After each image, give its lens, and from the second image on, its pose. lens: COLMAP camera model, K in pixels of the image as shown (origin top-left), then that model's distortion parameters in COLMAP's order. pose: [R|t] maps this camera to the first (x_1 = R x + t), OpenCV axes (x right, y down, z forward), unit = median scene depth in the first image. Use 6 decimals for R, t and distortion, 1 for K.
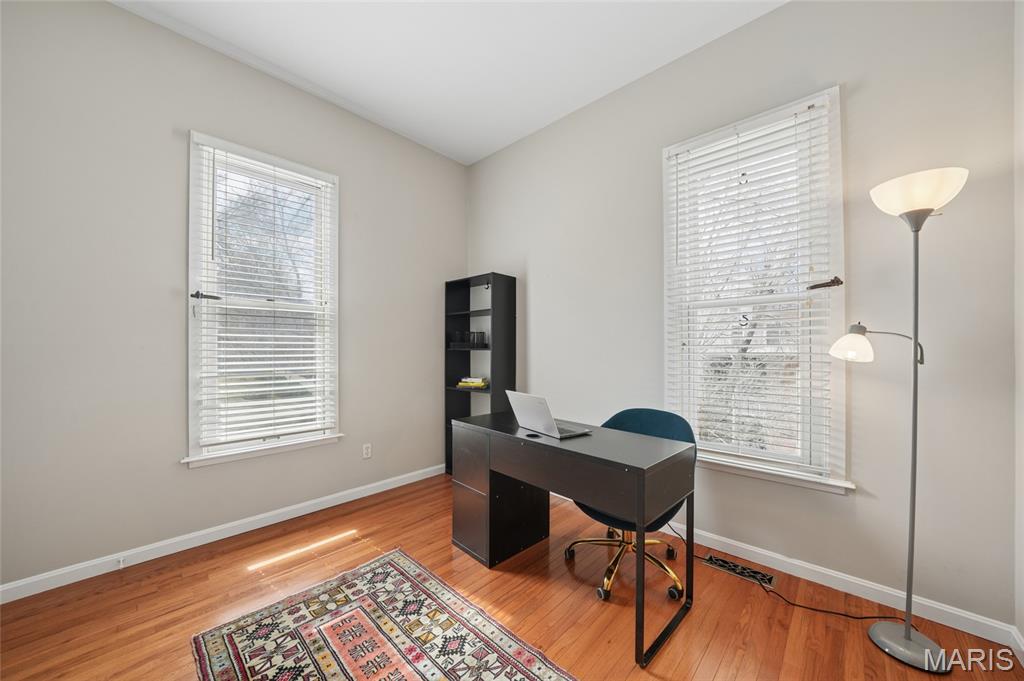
lens RADIAL K [[361.6, 0, 513.9], [0, 361.6, 347.8], [0, 0, 1]] dist [-0.017398, 0.001025]
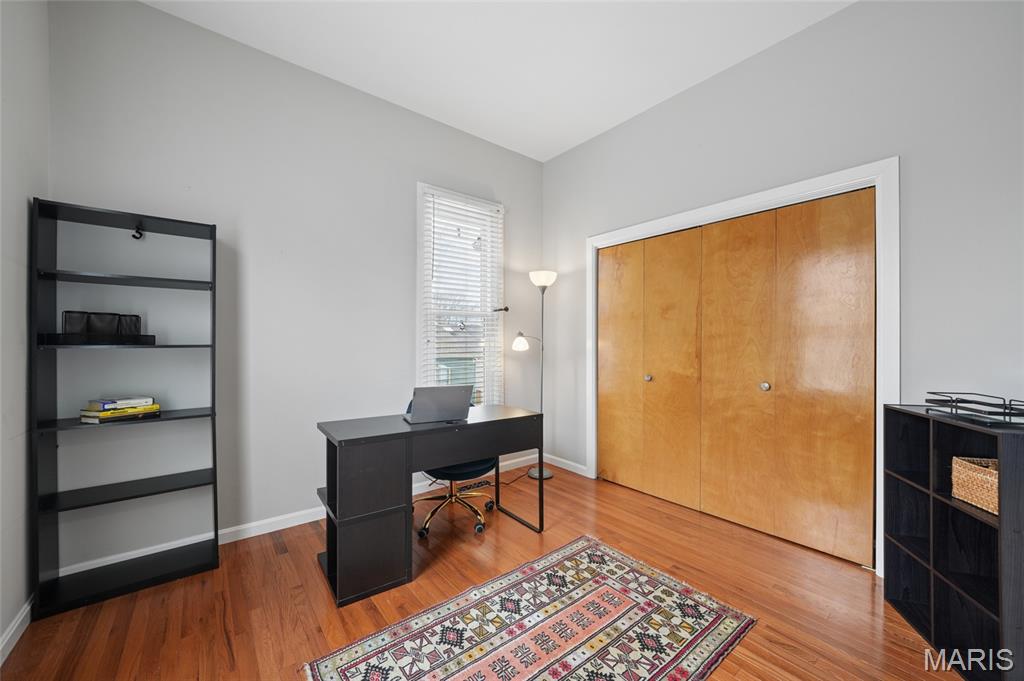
lens RADIAL K [[378.0, 0, 512.4], [0, 378.0, 342.0], [0, 0, 1]] dist [-0.011443, 0.000327]
pose [[0.149185, 0.003916, 0.988802, -1.136870], [-0.000313, 0.999992, -0.003913, -0.000805], [-0.988809, 0.000274, 0.149185, 0.683809]]
